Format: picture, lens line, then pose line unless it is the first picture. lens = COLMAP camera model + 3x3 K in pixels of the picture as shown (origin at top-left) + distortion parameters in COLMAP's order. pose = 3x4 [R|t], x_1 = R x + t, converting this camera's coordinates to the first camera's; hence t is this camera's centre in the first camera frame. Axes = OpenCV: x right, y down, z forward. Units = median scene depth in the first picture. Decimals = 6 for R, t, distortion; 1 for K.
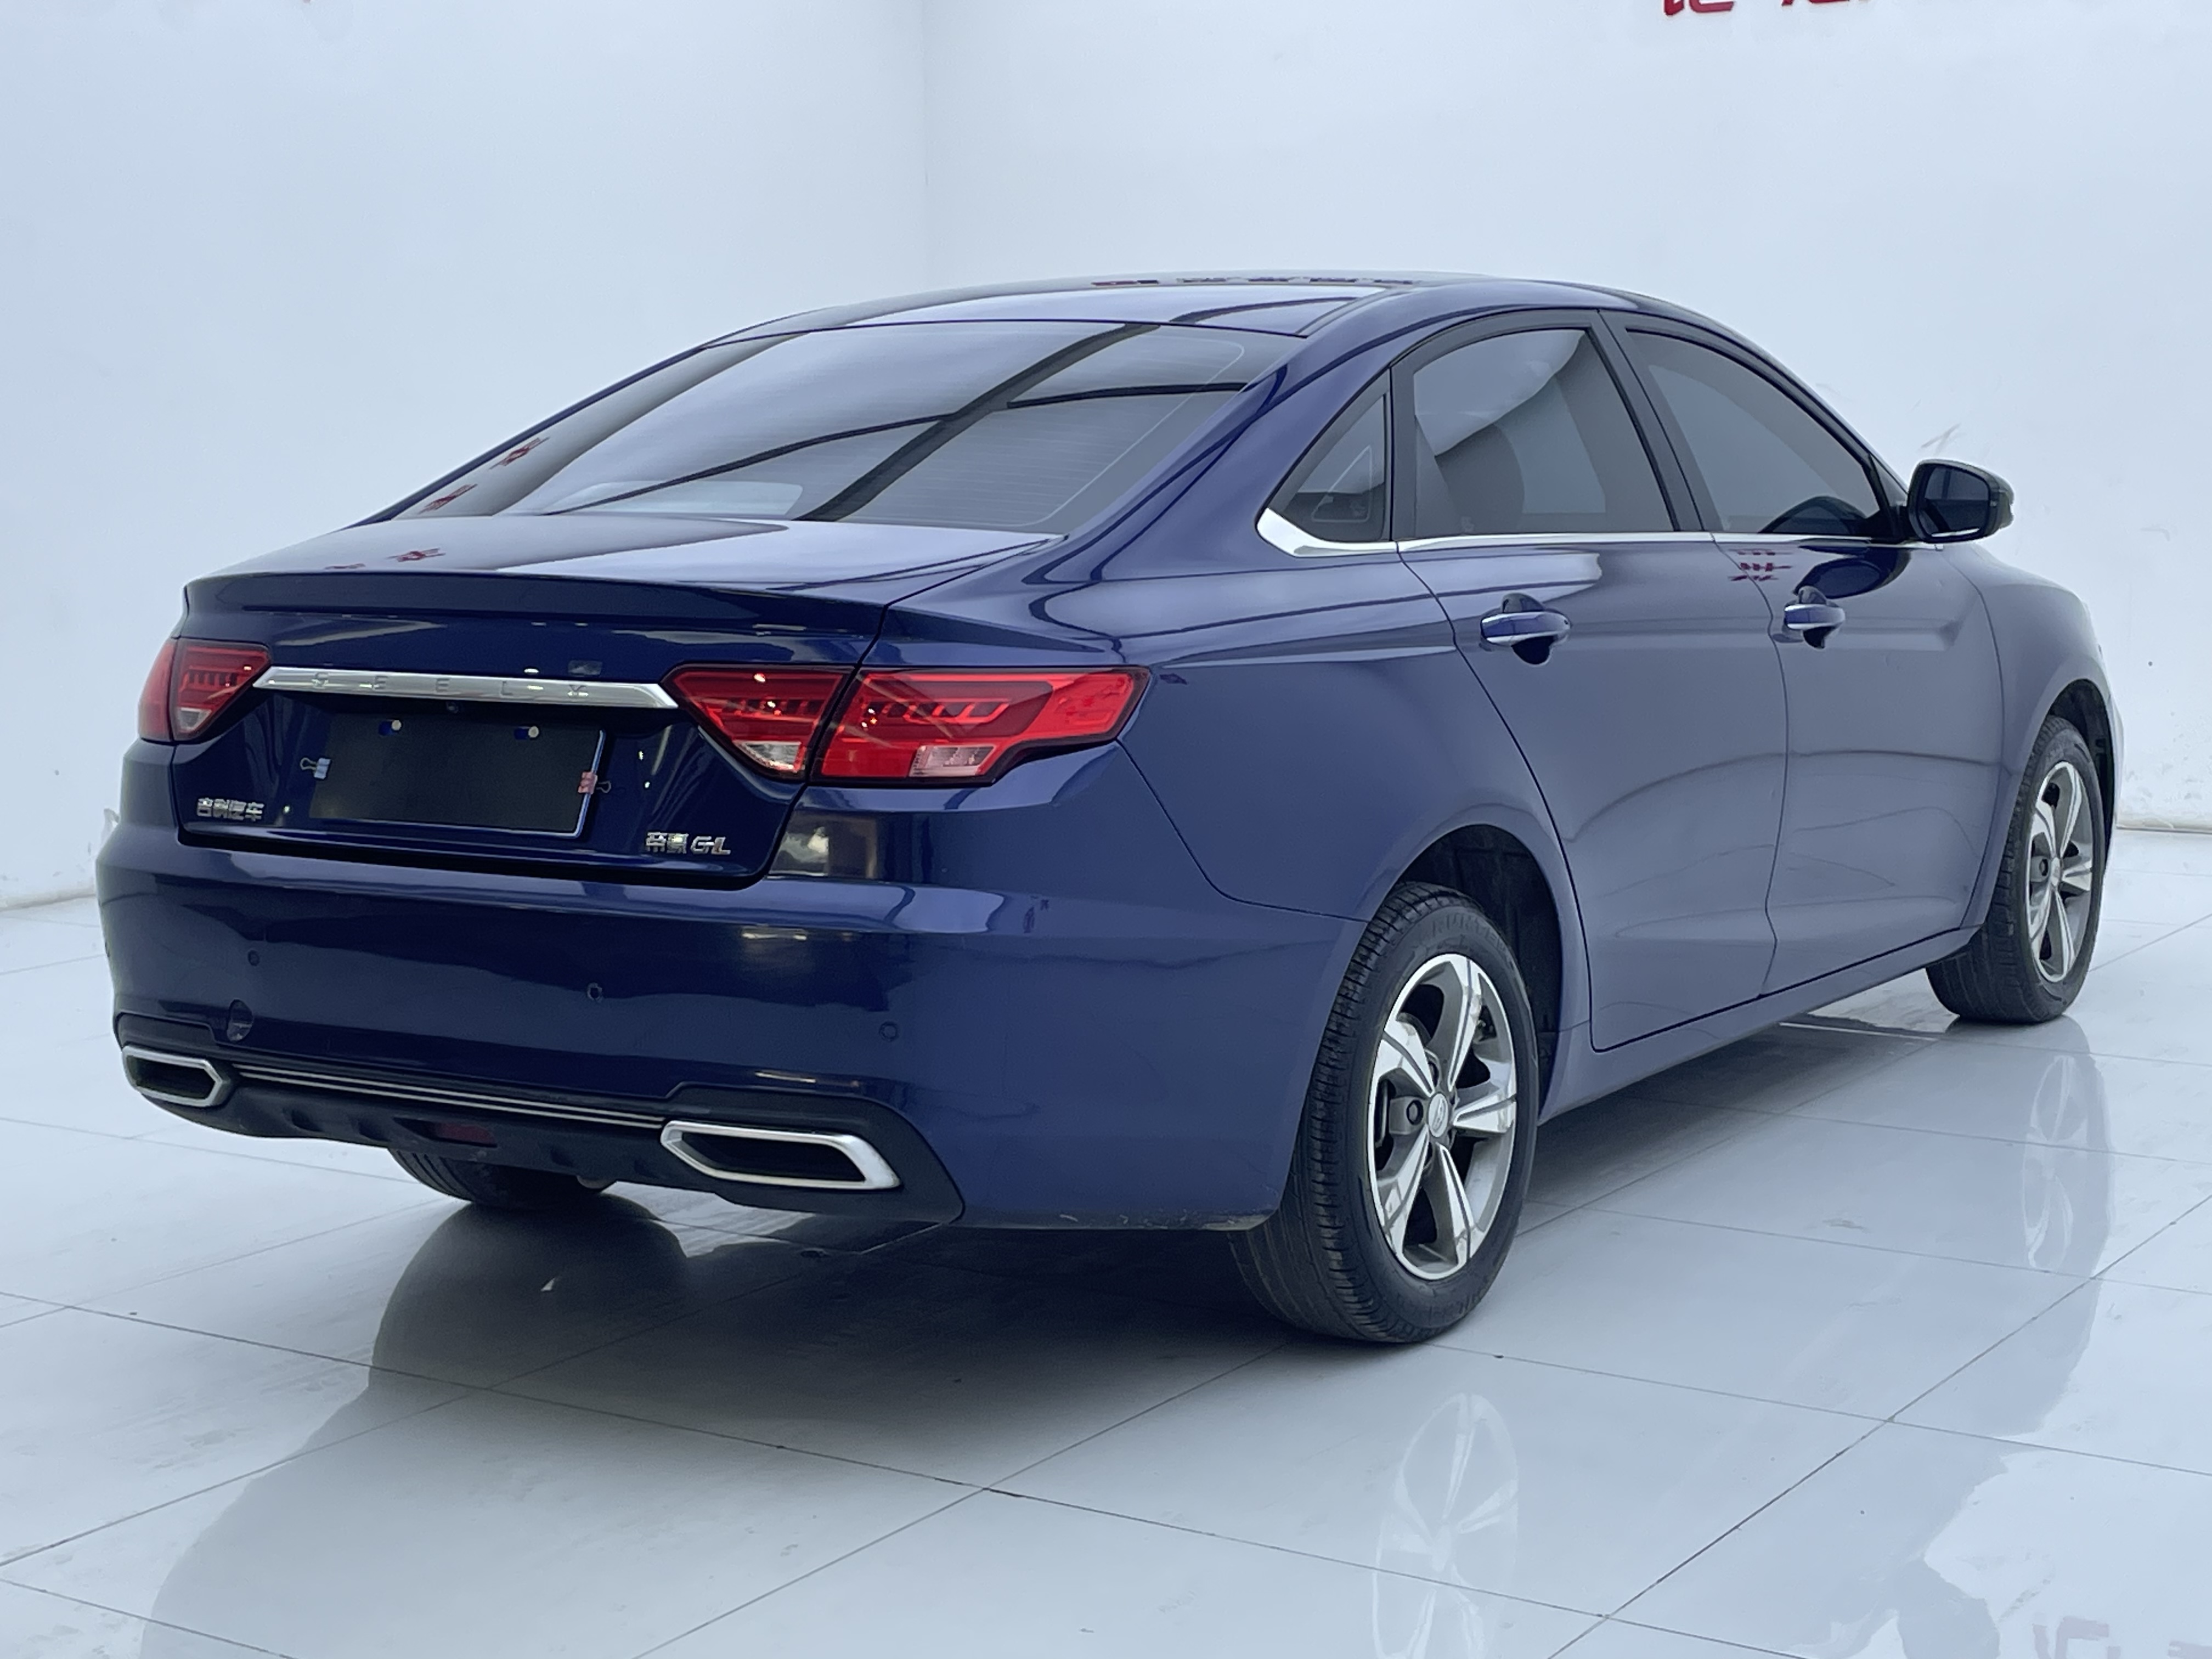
lens RADIAL K [[3407.1, 0, 1105.1], [0, 3407.1, 828.7], [0, 0, 1]] dist [0.135218, 0.000000]
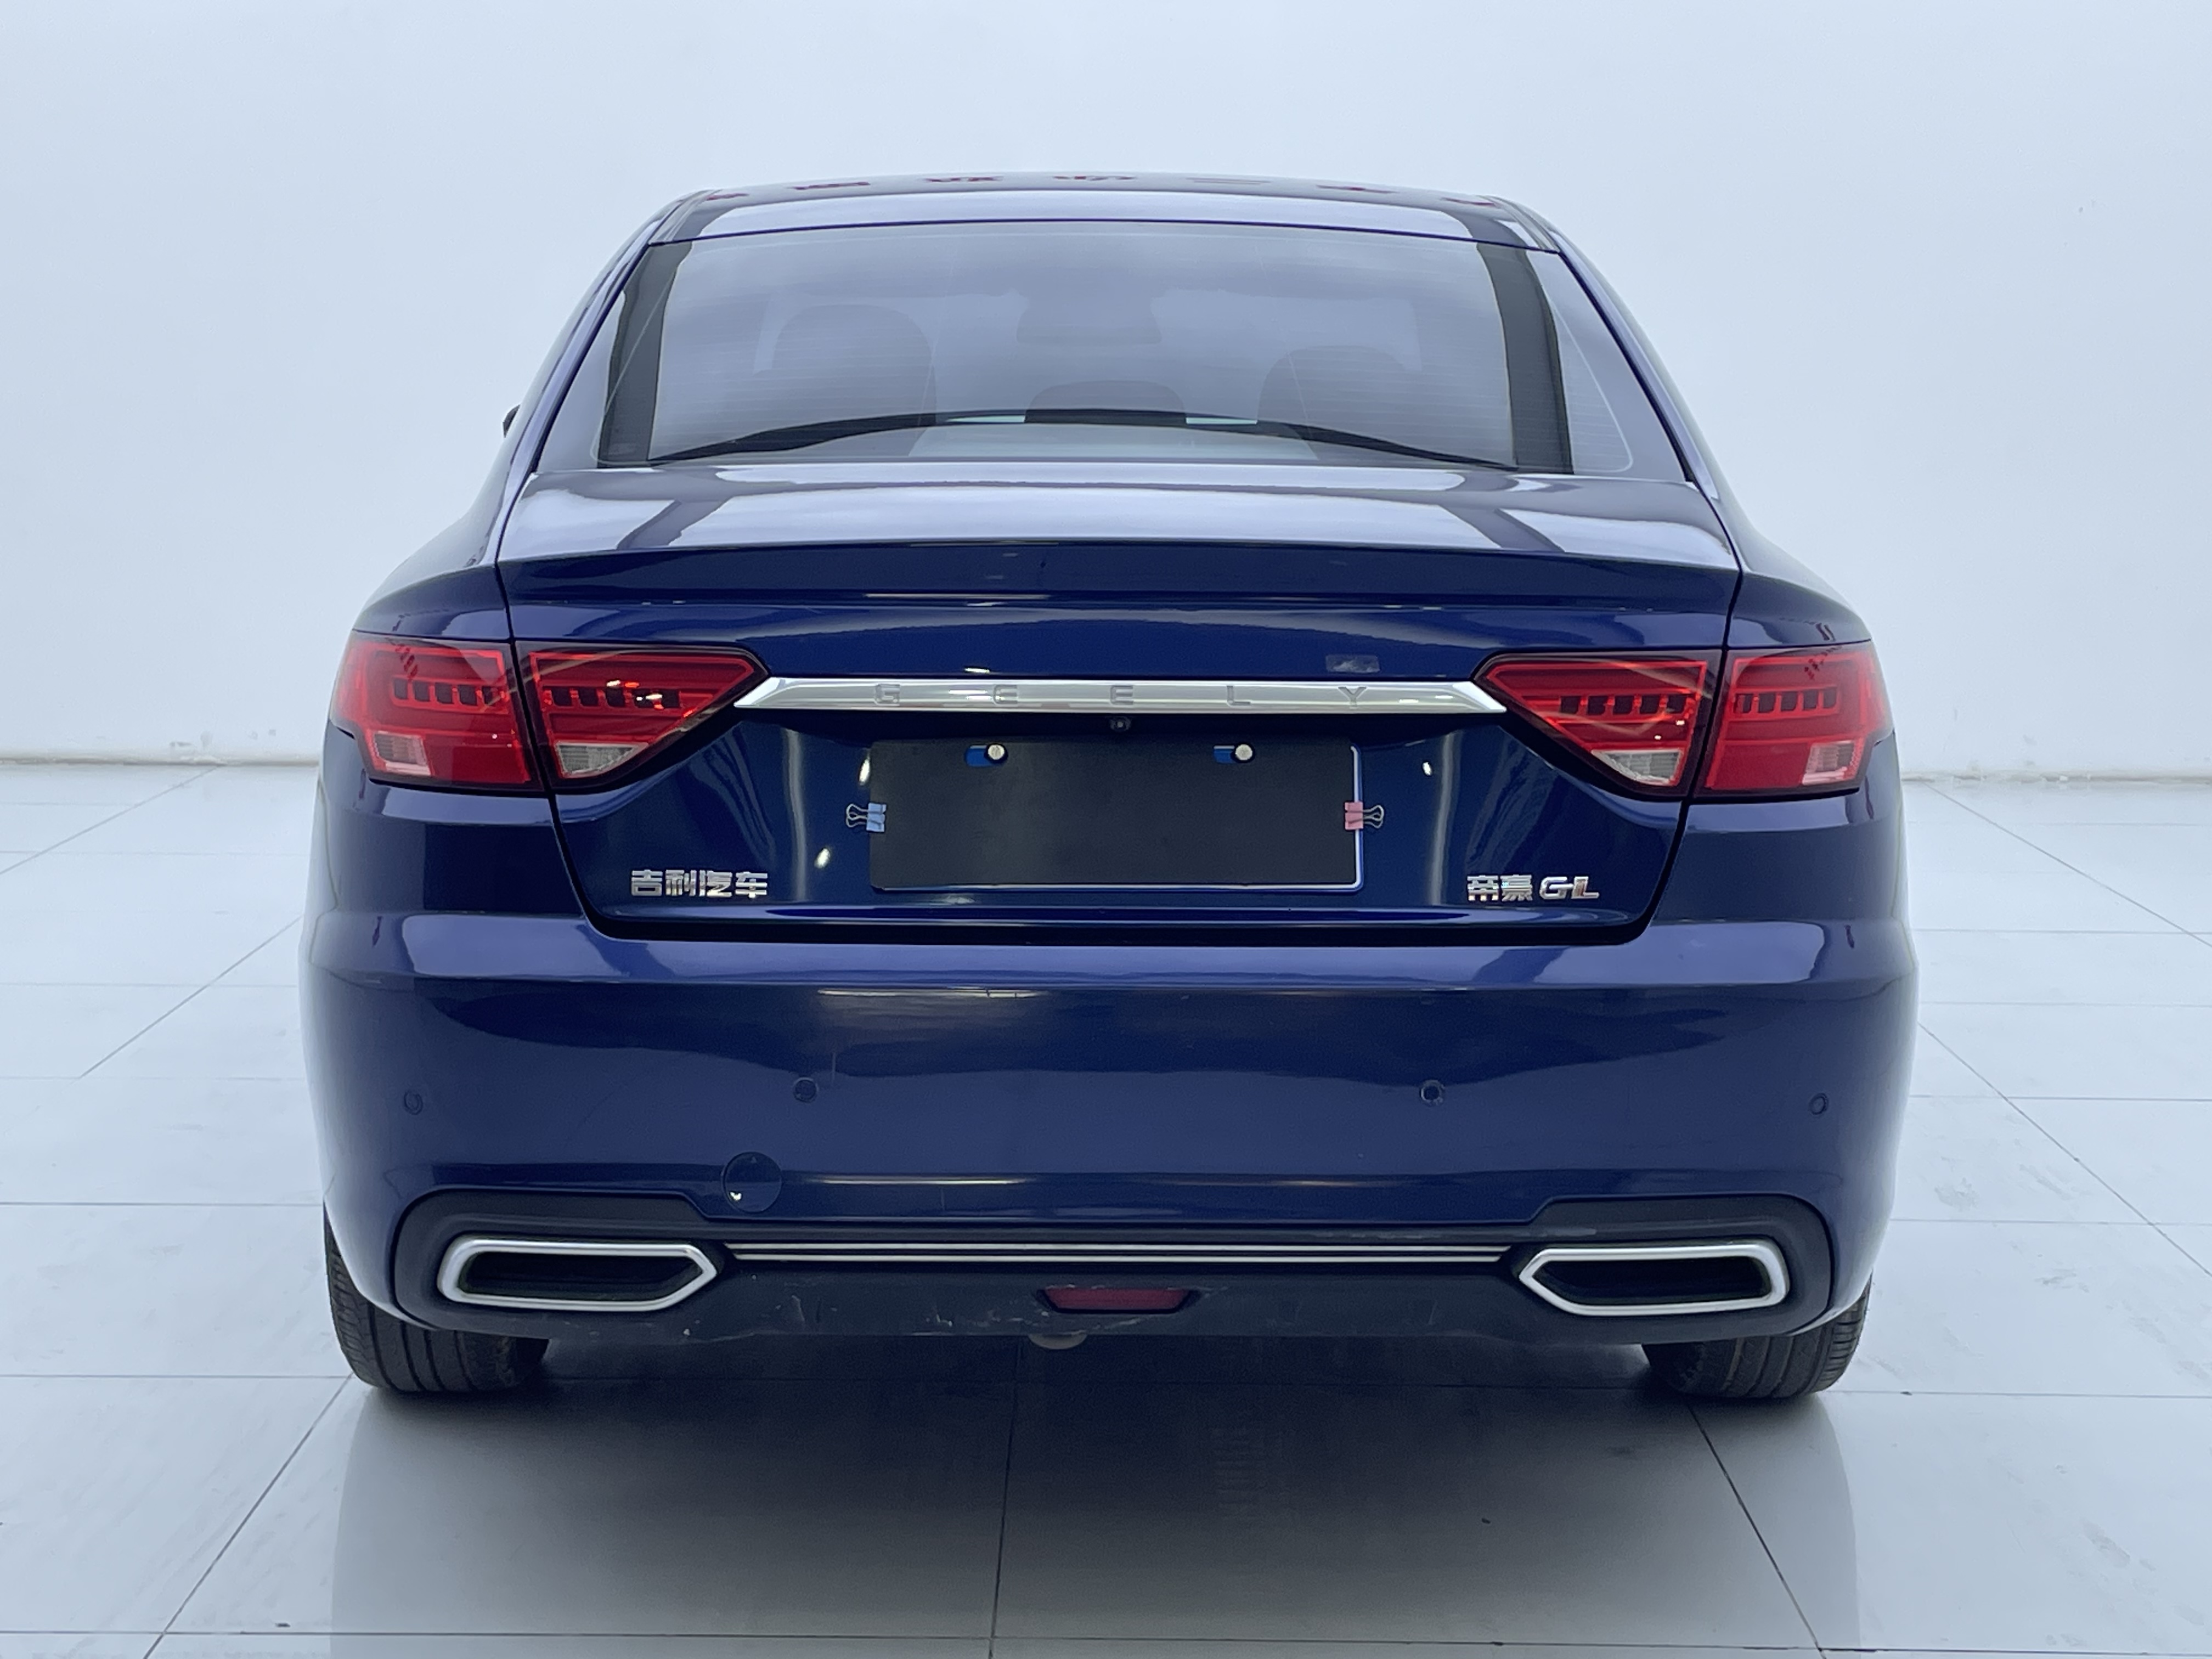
lens RADIAL K [[3418.3, 0, 1106.4], [0, 3418.3, 830.5], [0, 0, 1]] dist [0.053633, 0.000000]
pose [[0.837830, -0.060239, 0.542598, -0.598207], [0.050554, 0.998184, 0.032757, -0.037240], [-0.543586, -0.000015, 0.839354, 0.392188]]
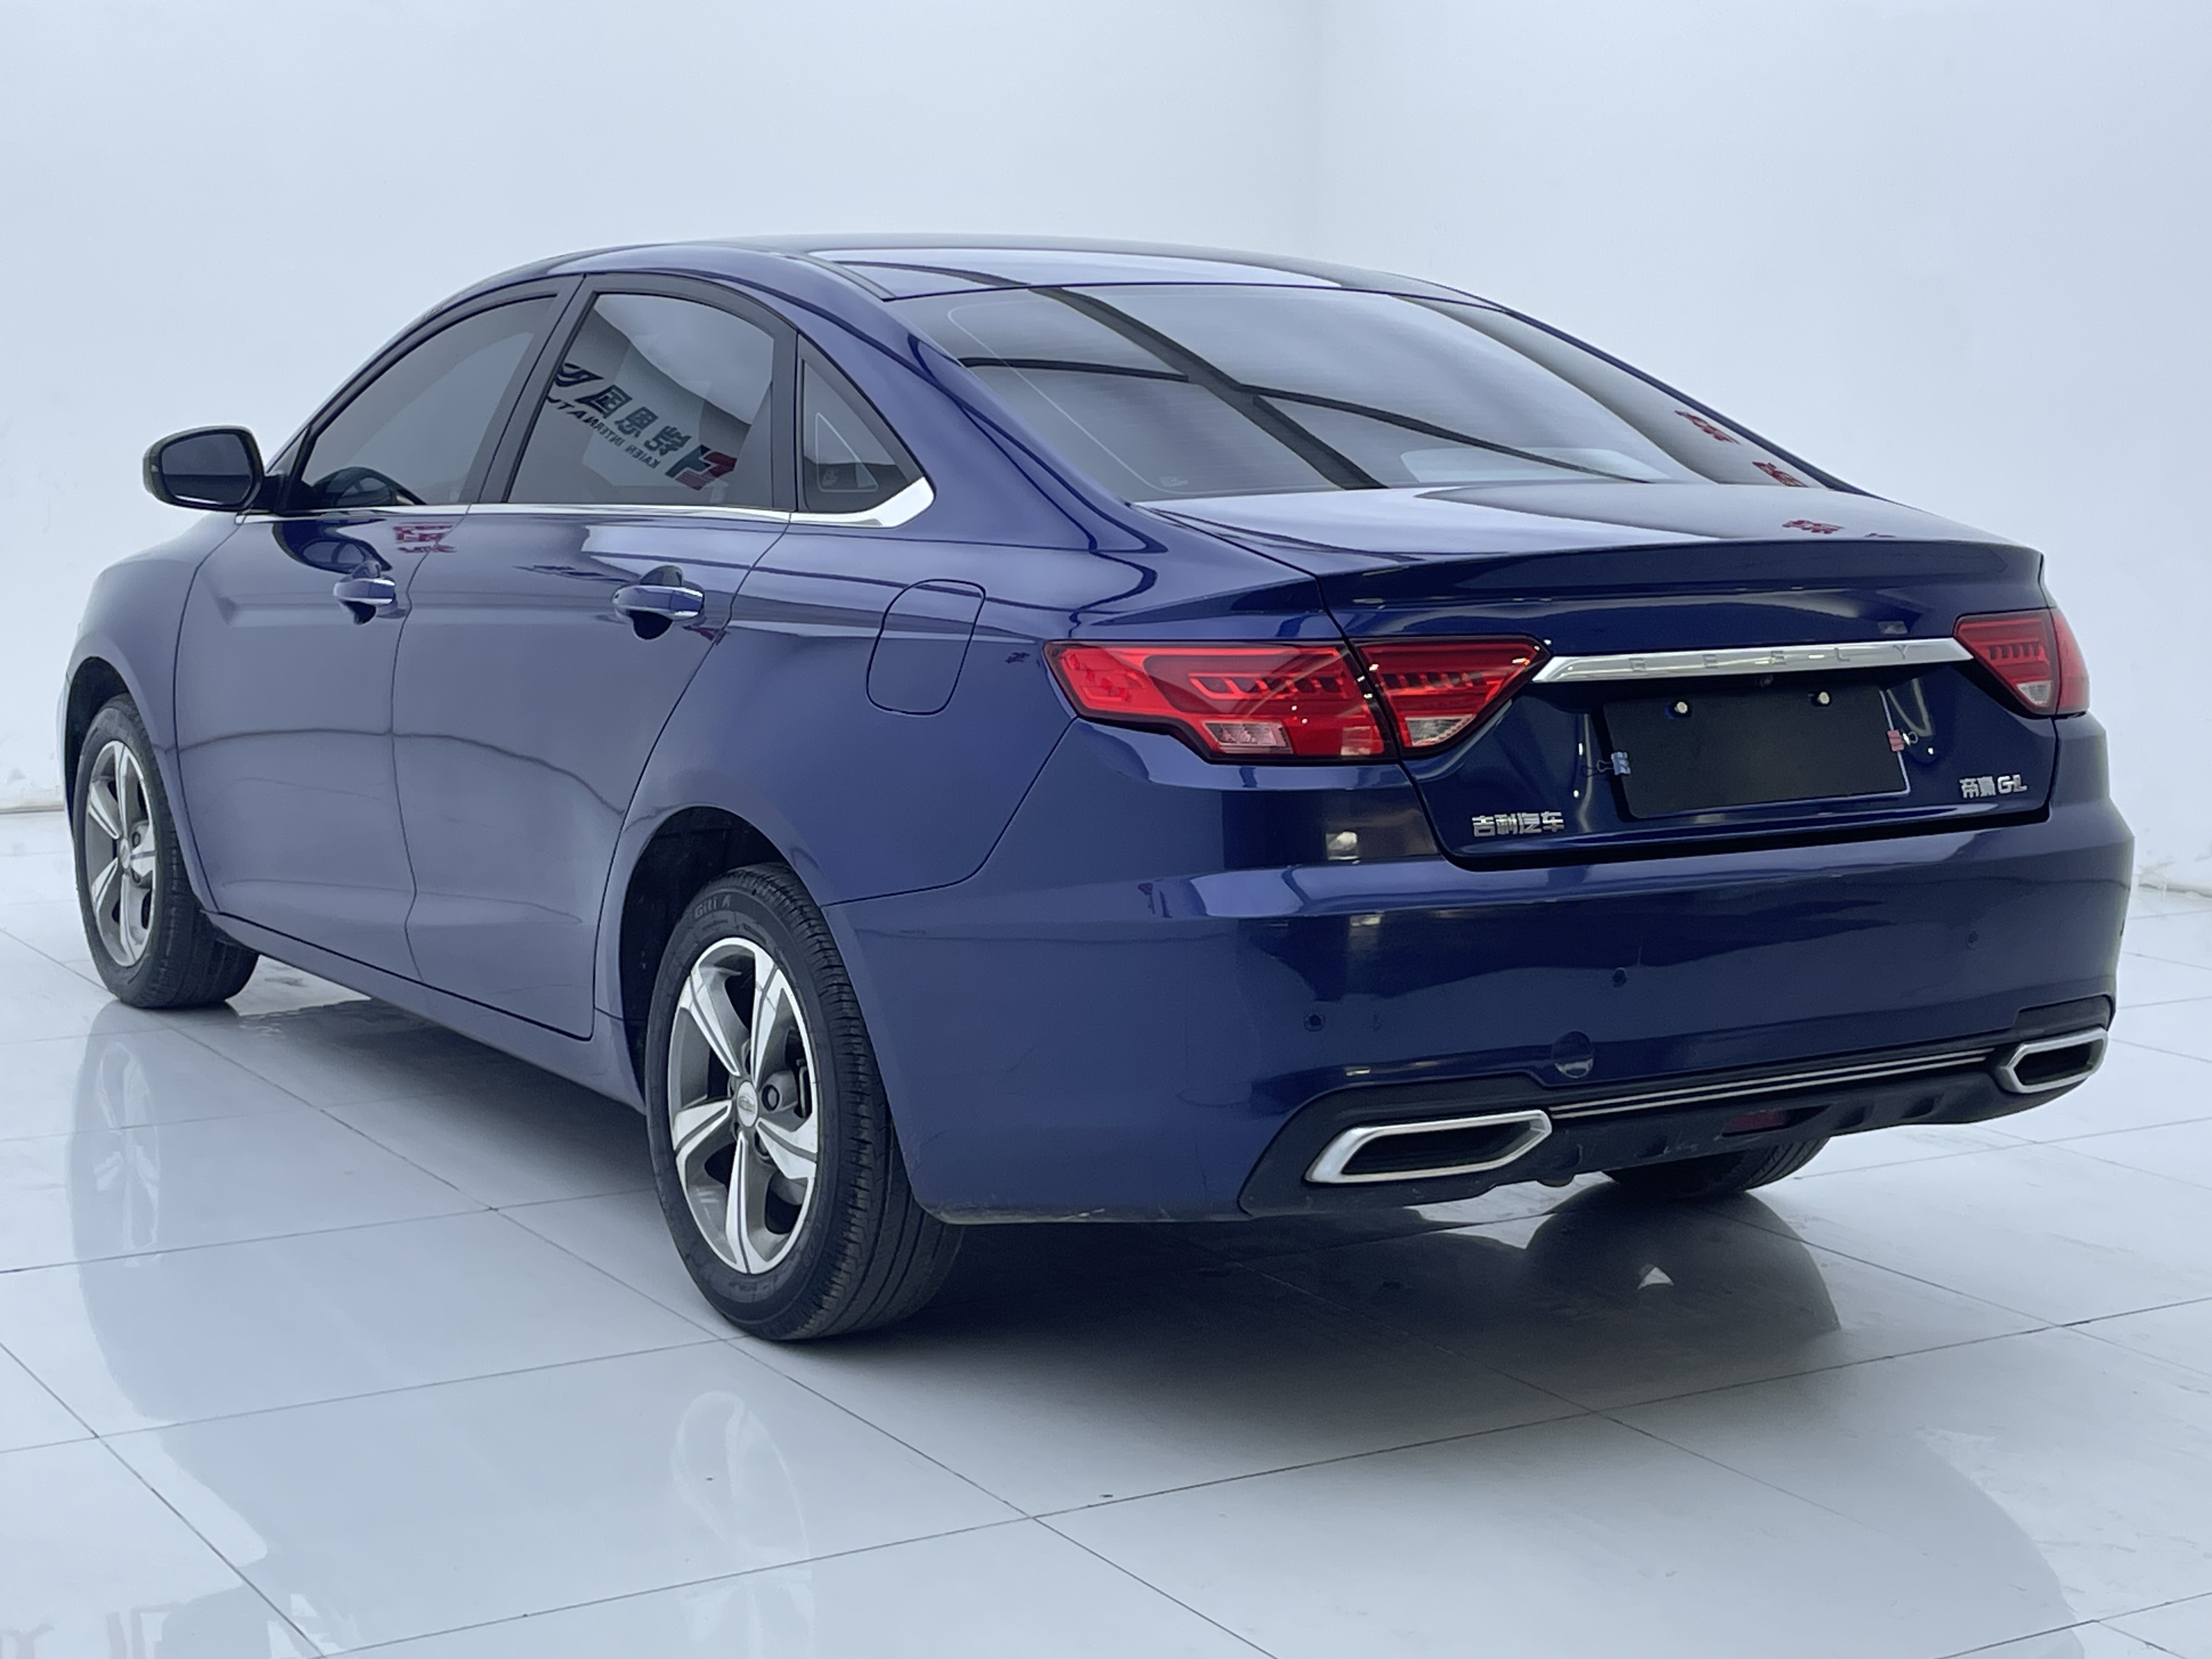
lens RADIAL K [[3407.1, 0, 1106.6], [0, 3407.1, 830.2], [0, 0, 1]] dist [0.135218, 0.000000]
pose [[0.425288, -0.103525, 0.899118, -1.155649], [0.097980, 0.992864, 0.067973, -0.078389], [-0.899739, 0.059187, 0.432397, 0.760951]]
